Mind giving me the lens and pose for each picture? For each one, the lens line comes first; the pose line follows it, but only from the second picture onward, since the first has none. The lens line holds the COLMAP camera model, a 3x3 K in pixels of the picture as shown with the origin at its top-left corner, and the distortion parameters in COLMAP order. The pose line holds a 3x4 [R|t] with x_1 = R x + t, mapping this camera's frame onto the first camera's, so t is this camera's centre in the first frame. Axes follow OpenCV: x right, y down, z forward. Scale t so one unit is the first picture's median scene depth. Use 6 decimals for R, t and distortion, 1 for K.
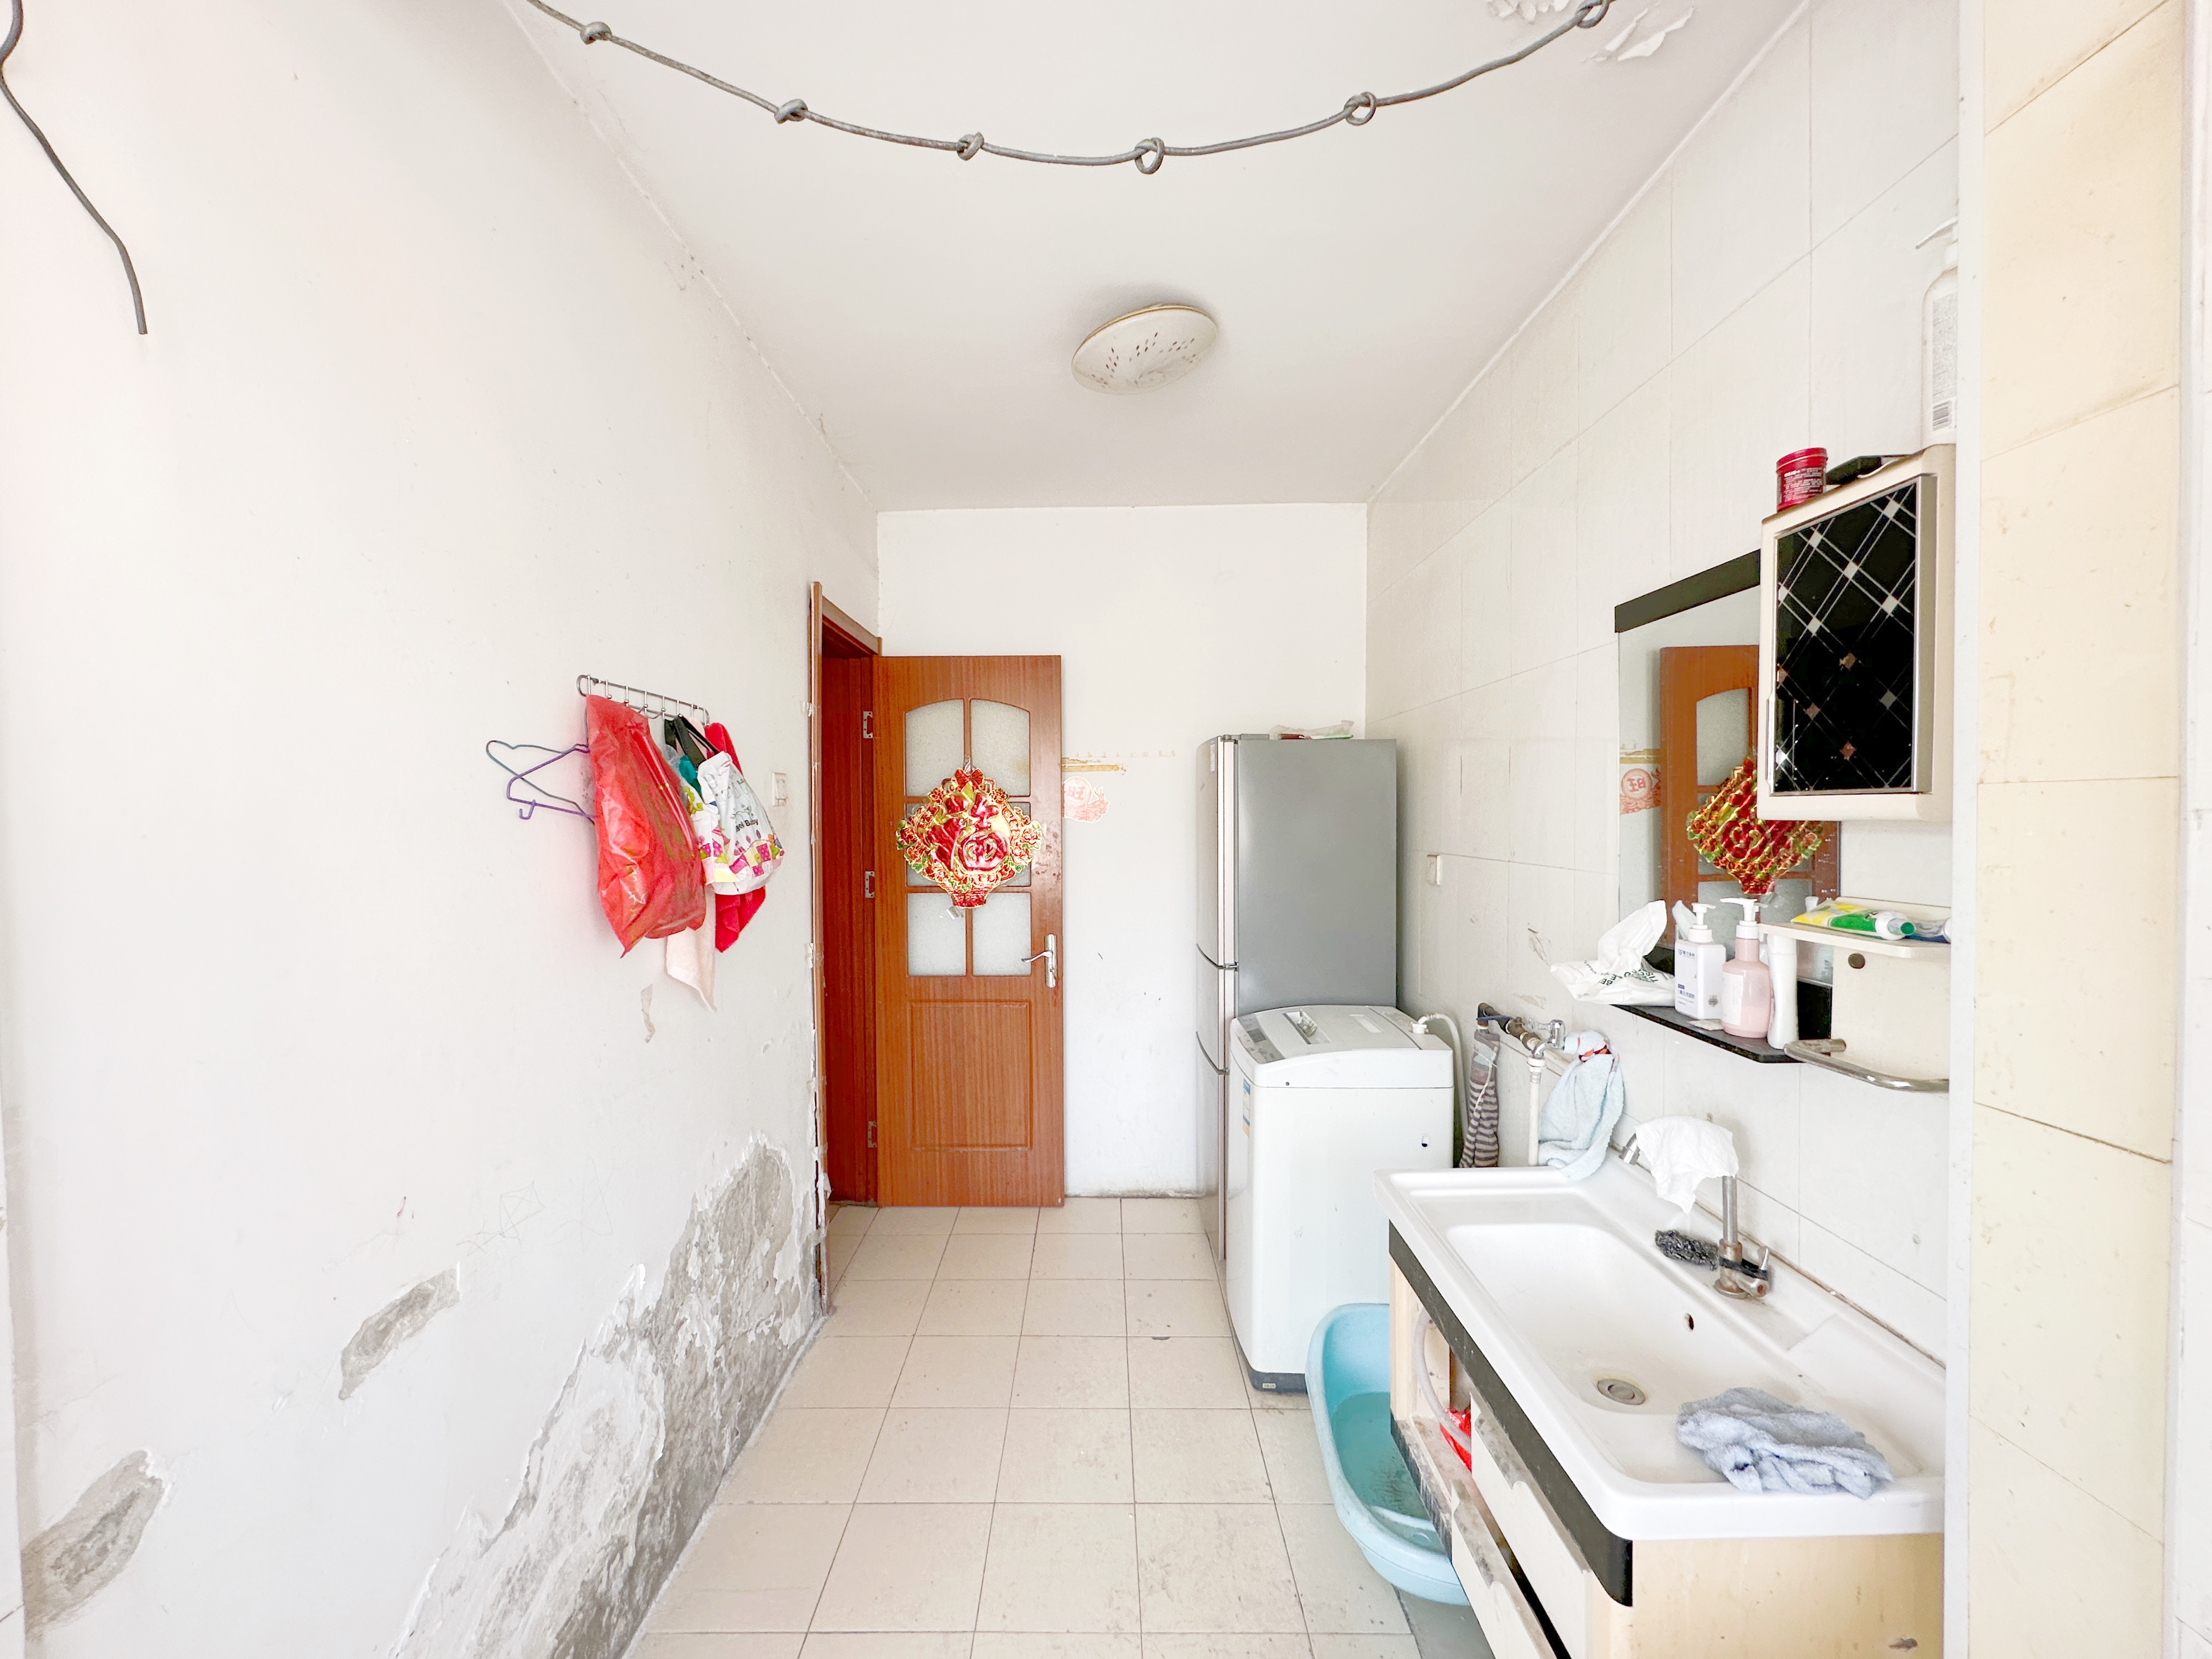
lens RADIAL K [[876.1, 0, 1106.6], [0, 876.1, 829.1], [0, 0, 1]] dist [0.001321, -0.000636]
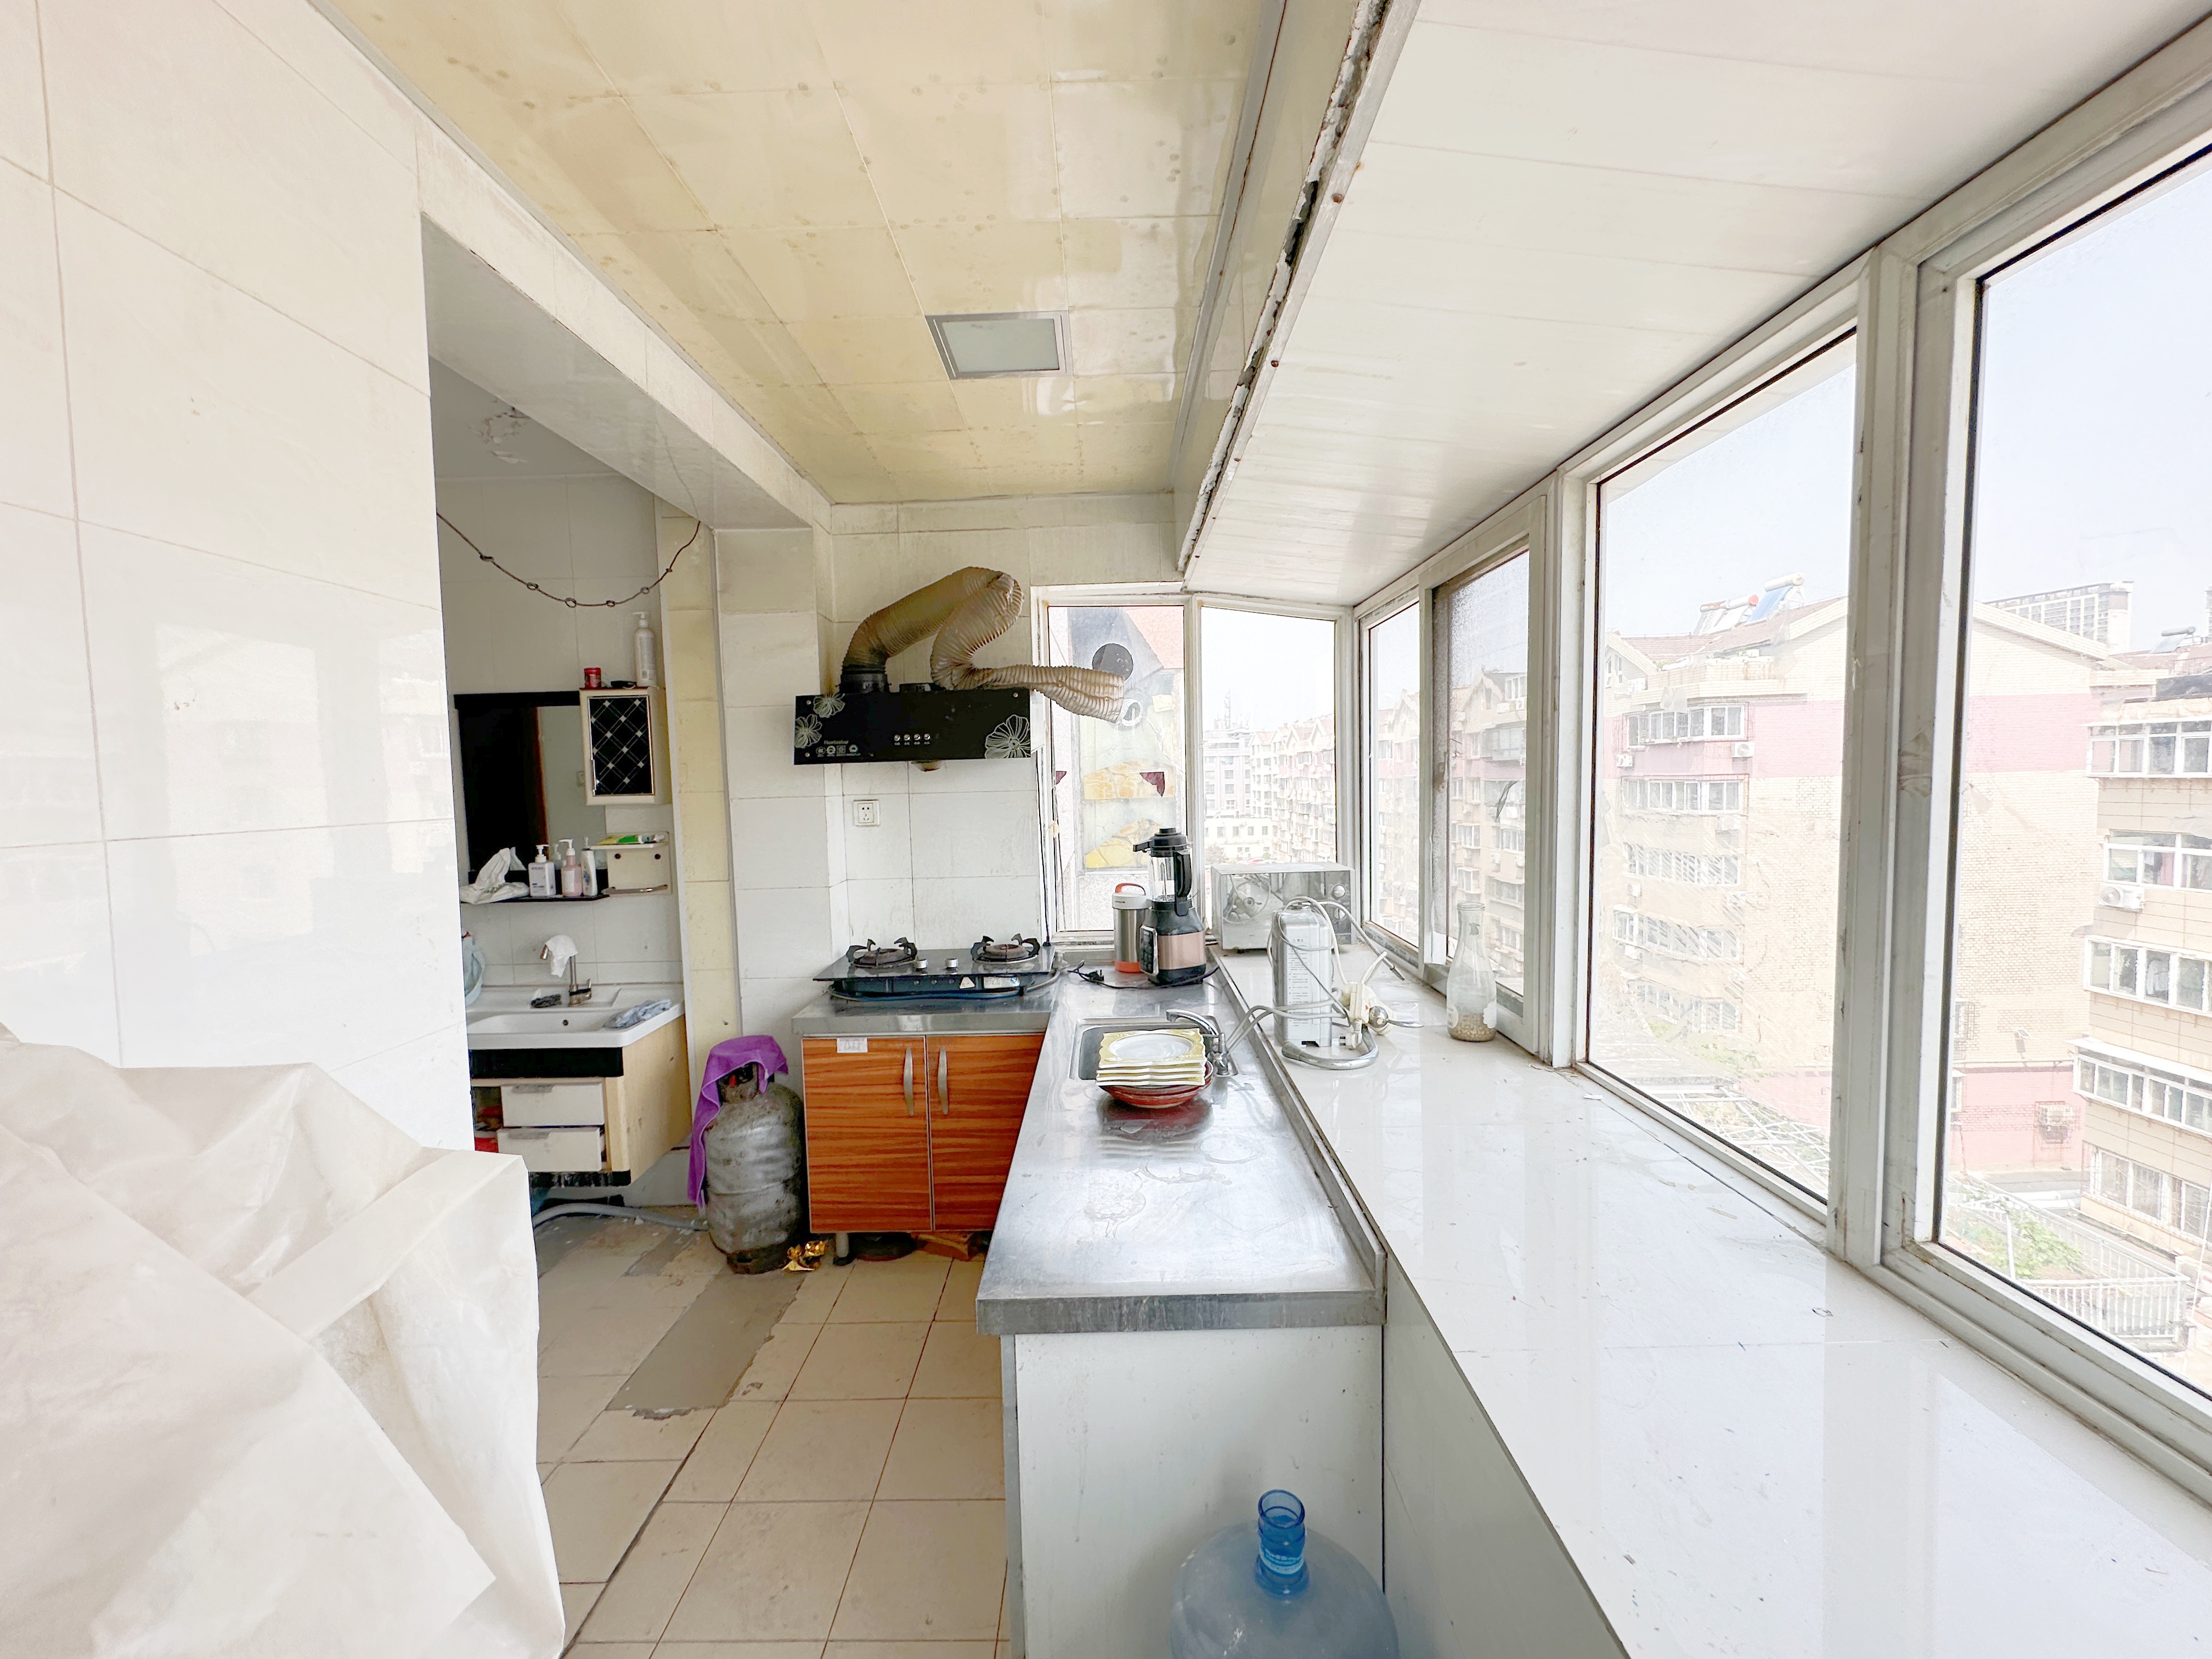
lens RADIAL K [[876.1, 0, 1106.4], [0, 876.1, 832.4], [0, 0, 1]] dist [0.001321, -0.000636]
pose [[0.011775, -0.057461, 0.998278, -1.263606], [0.050689, 0.997098, 0.056795, -0.001085], [-0.998645, 0.049933, 0.014654, -0.386707]]
